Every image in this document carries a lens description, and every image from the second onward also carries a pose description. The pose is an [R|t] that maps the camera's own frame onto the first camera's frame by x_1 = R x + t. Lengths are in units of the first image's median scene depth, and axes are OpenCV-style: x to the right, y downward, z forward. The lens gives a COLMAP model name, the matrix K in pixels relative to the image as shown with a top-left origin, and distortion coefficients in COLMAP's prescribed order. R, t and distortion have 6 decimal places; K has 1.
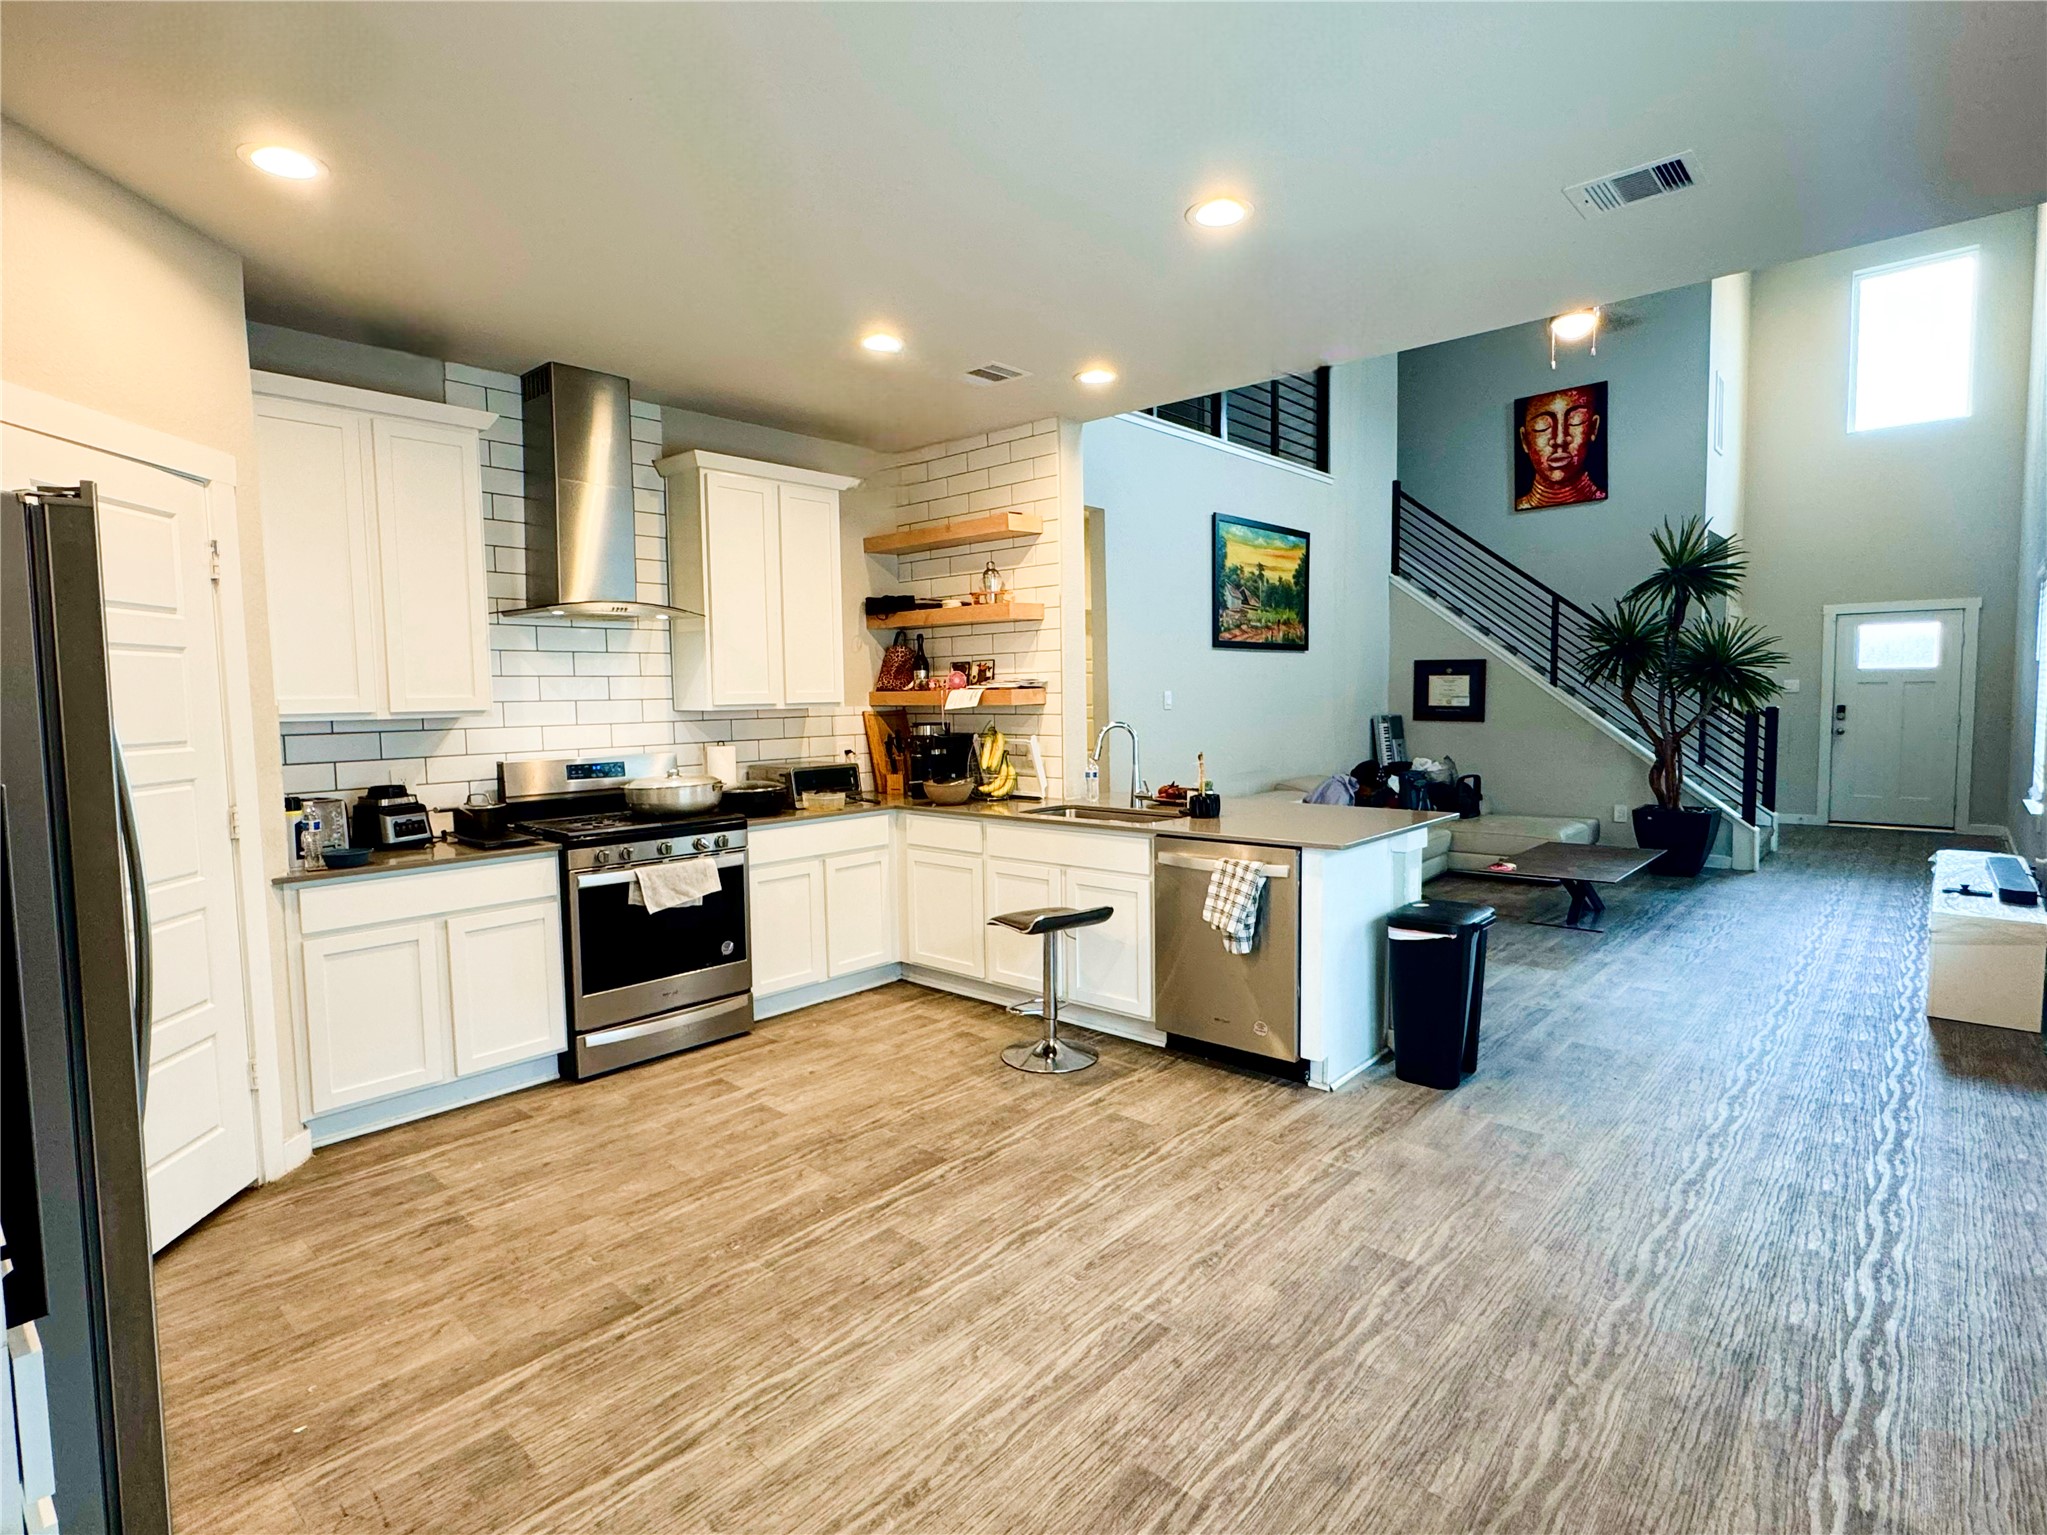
lens RADIAL K [[1047.4, 0, 1023.5], [0, 1047.4, 767.5], [0, 0, 1]] dist [-0.003422, 0.001475]
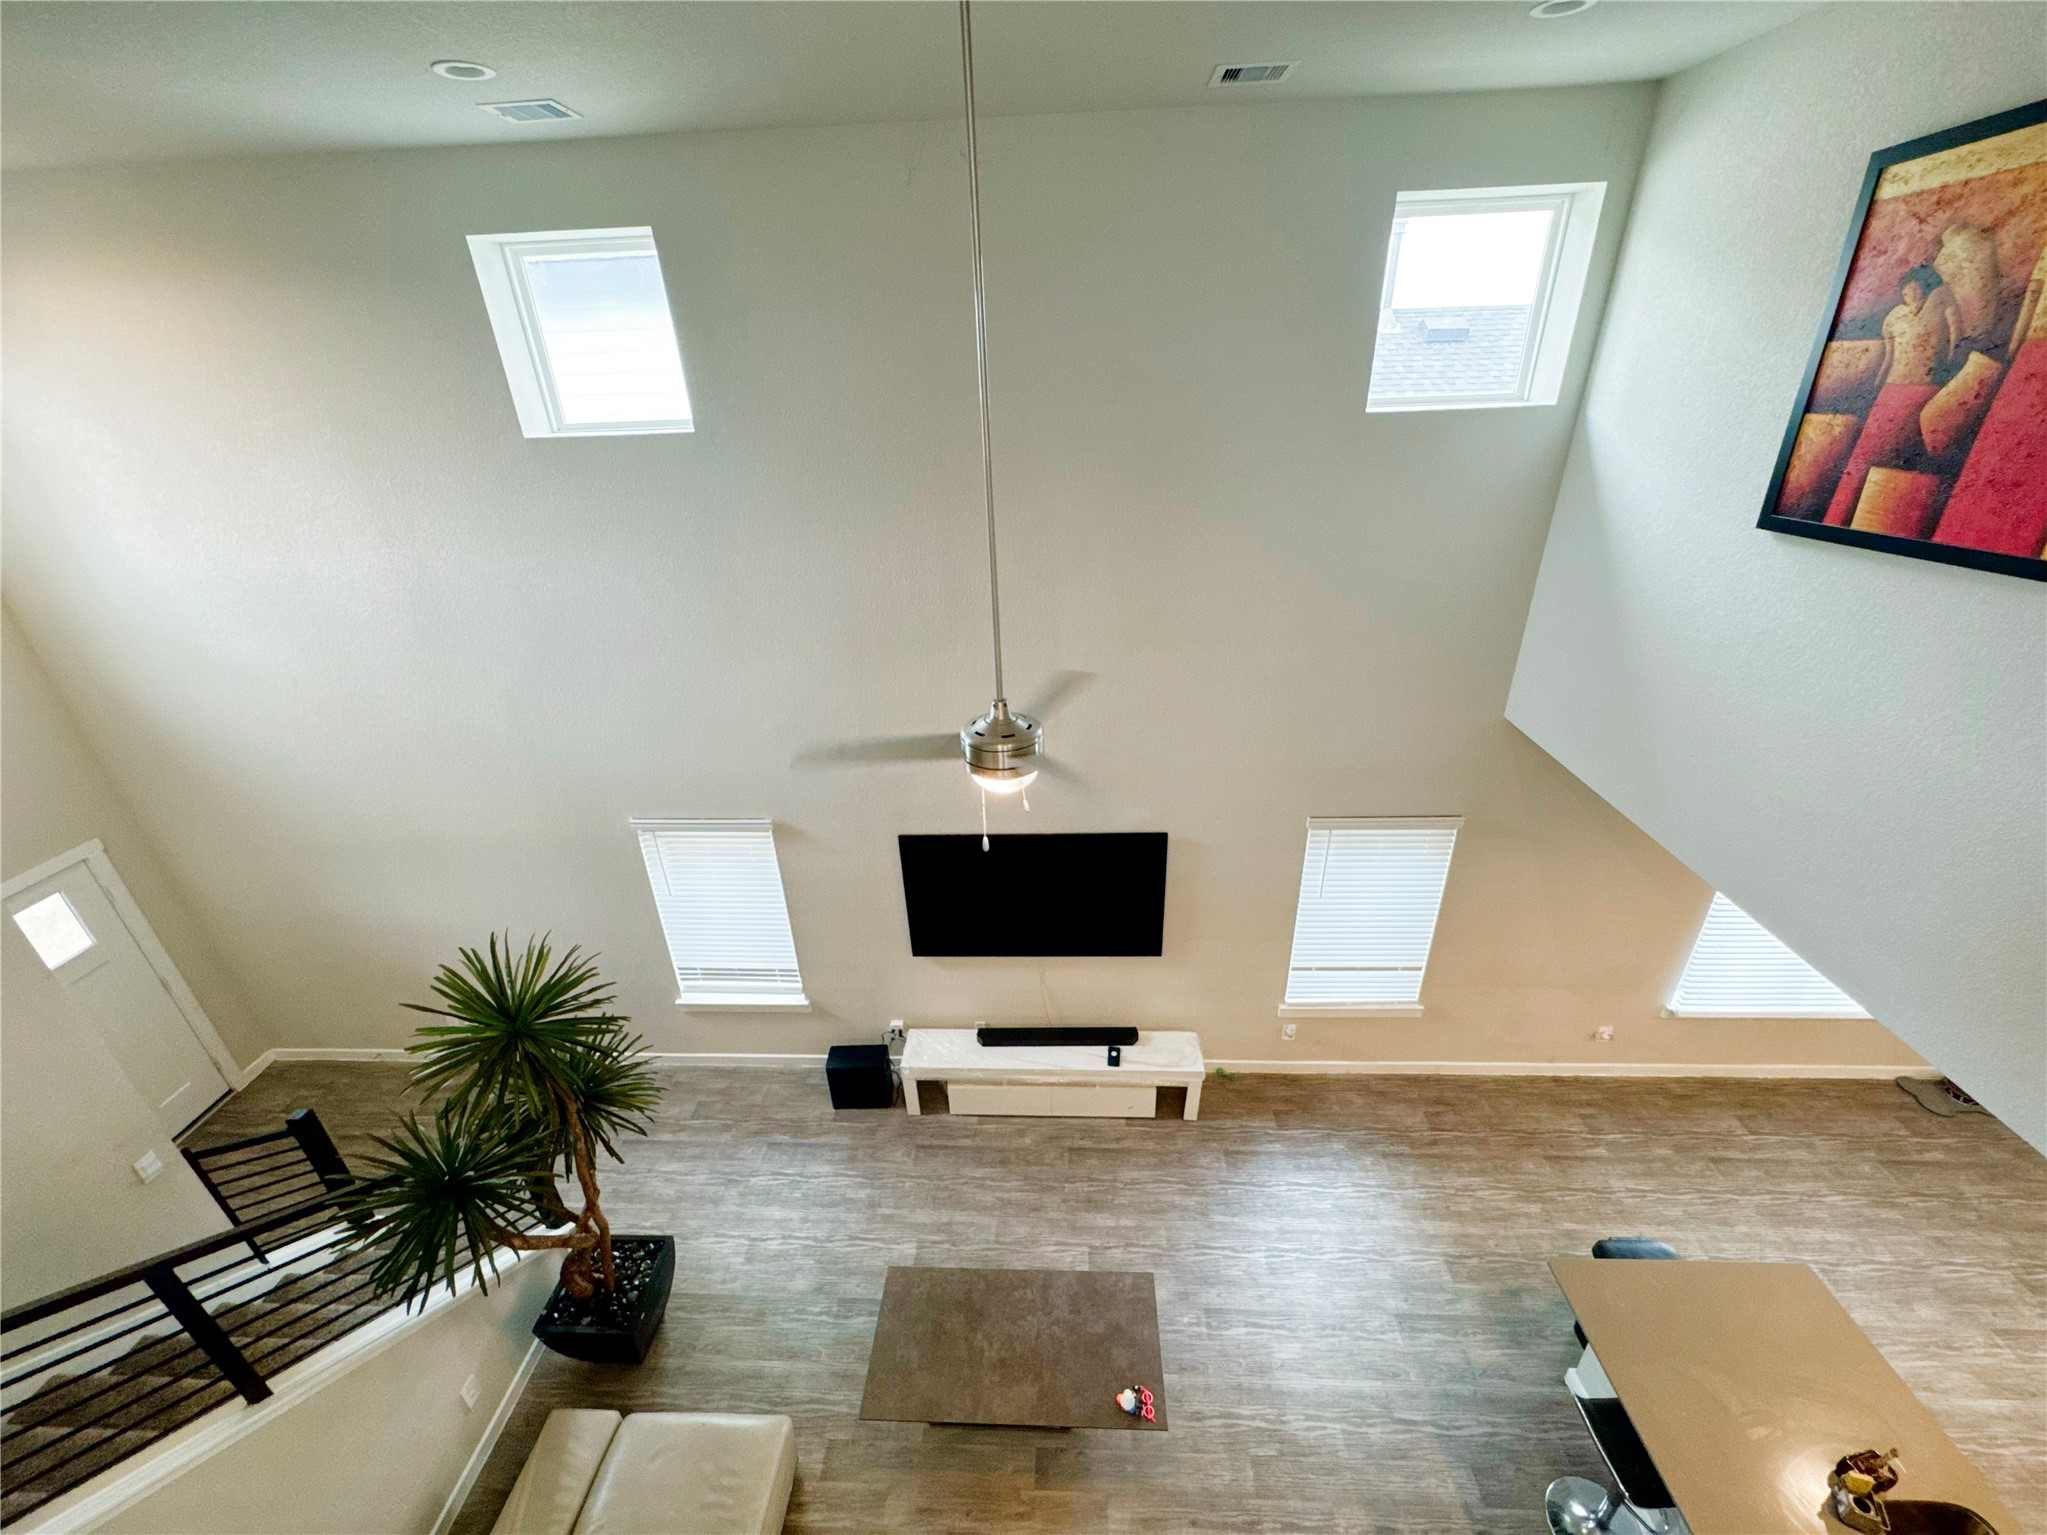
lens RADIAL K [[819.3, 0, 1023.5], [0, 819.3, 767.5], [0, 0, 1]] dist [-0.003575, 0.000303]
pose [[-0.626547, -0.310552, 0.714840, 0.389820], [0.098305, 0.878372, 0.467759, -1.078643], [-0.773159, 0.363345, -0.519813, 2.112647]]
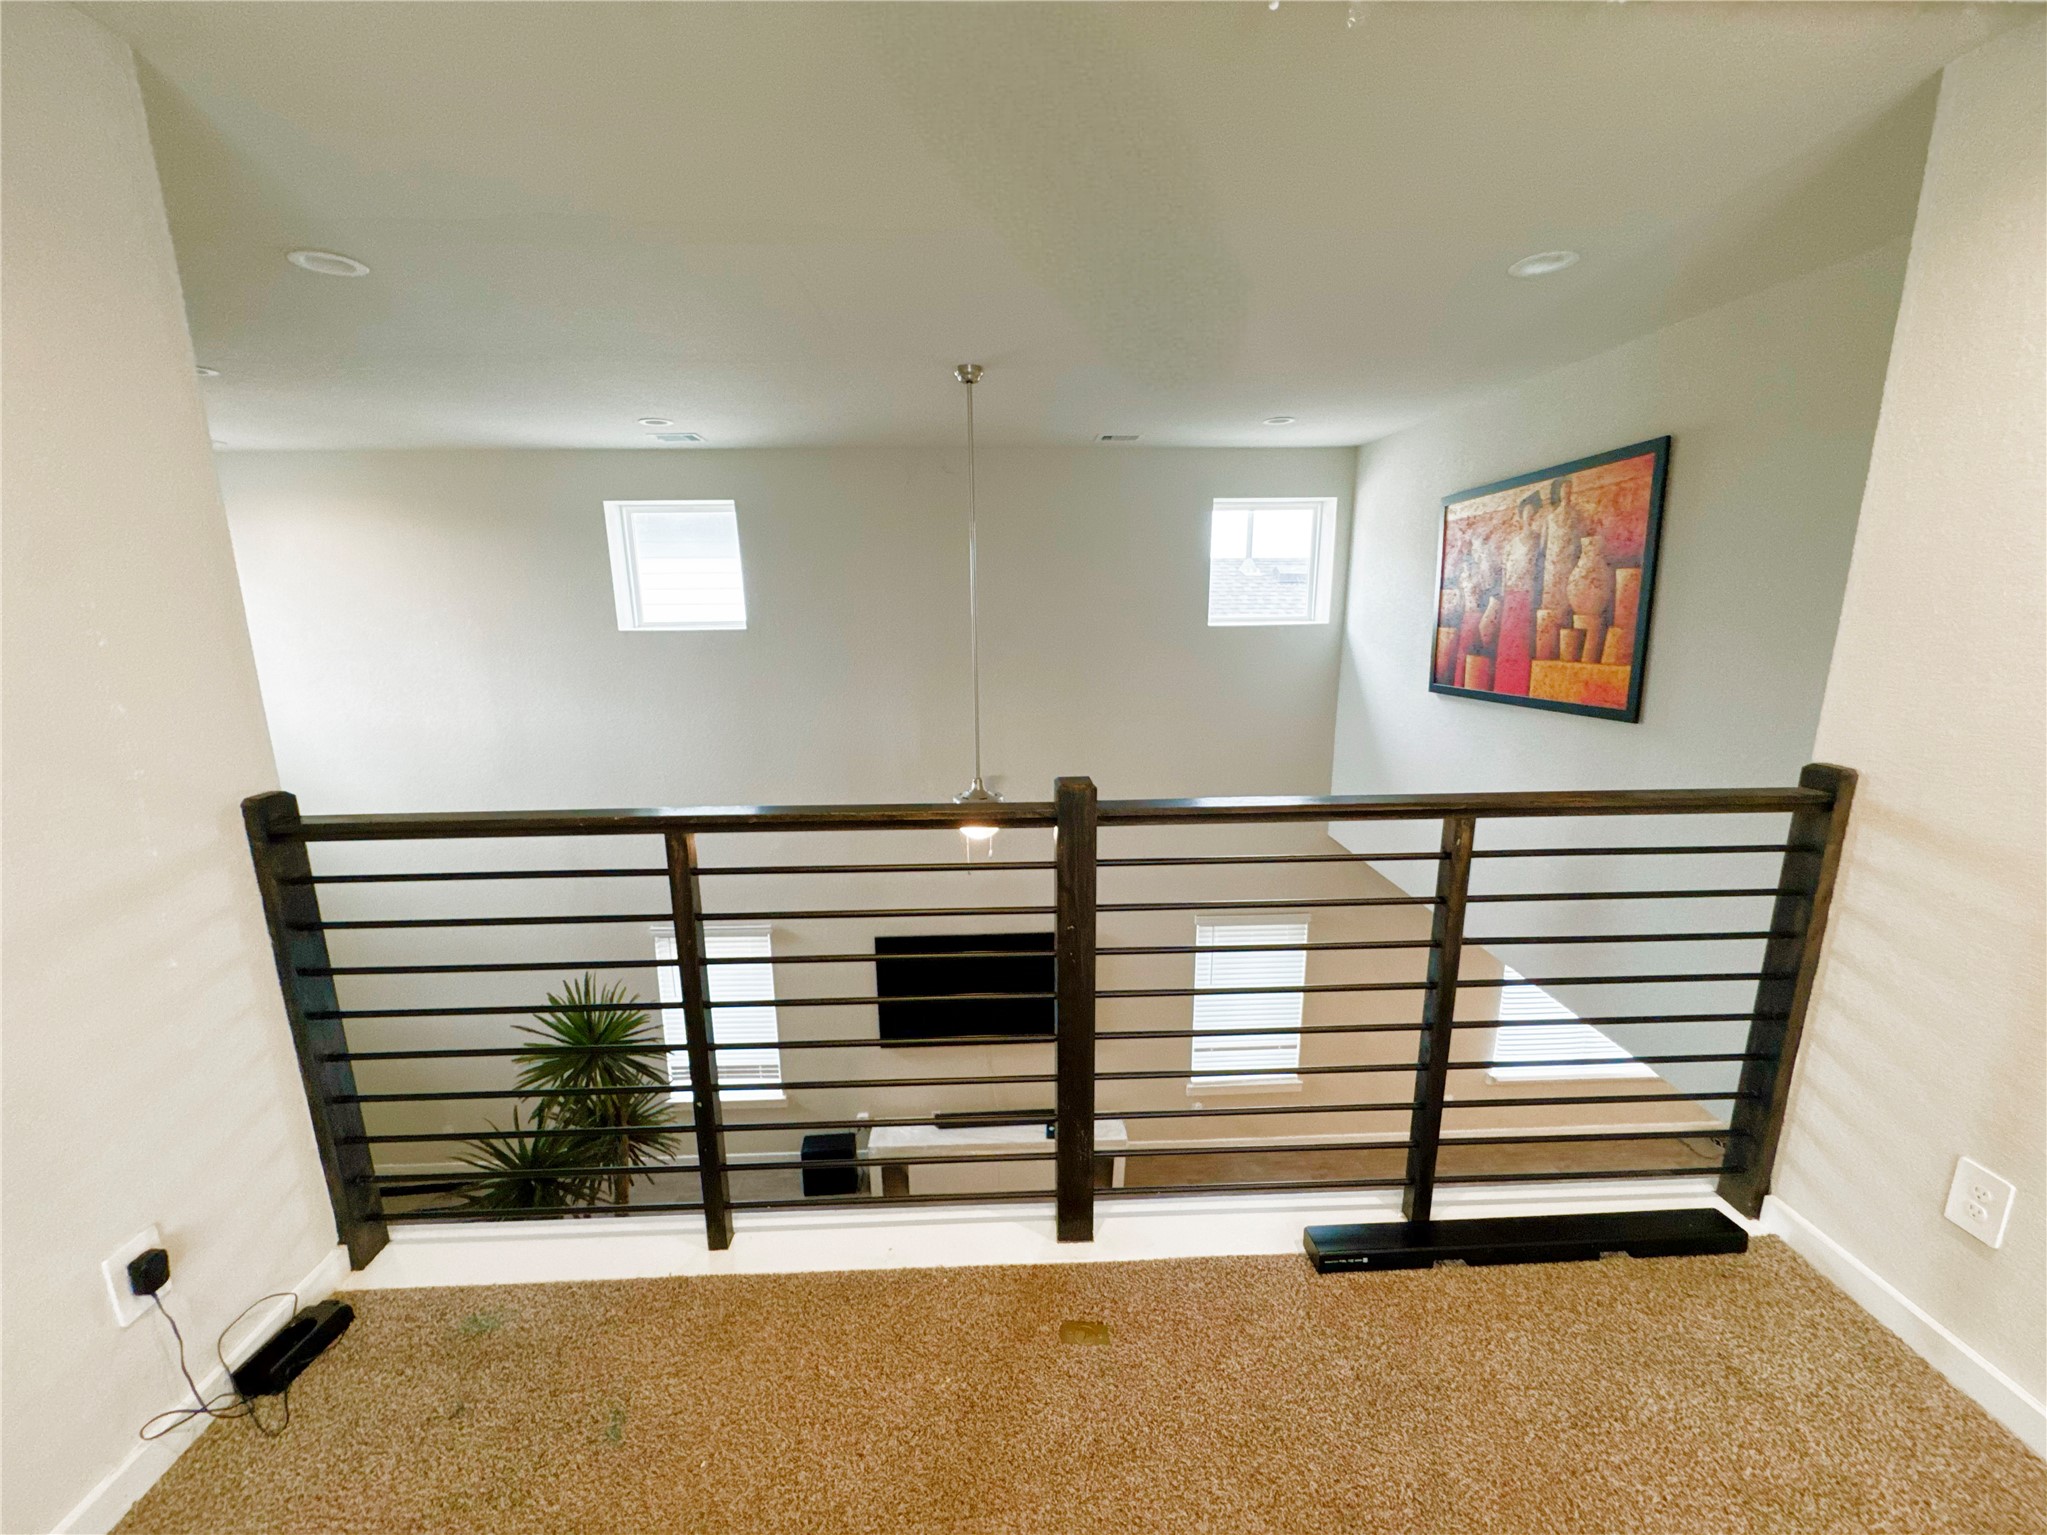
lens RADIAL K [[819.3, 0, 1023.5], [0, 819.3, 767.5], [0, 0, 1]] dist [-0.003575, 0.000303]
pose [[-0.690434, -0.130501, 0.711527, 0.055004], [0.071316, 0.966523, 0.246471, -1.096950], [-0.719872, 0.220915, -0.658013, 2.457206]]
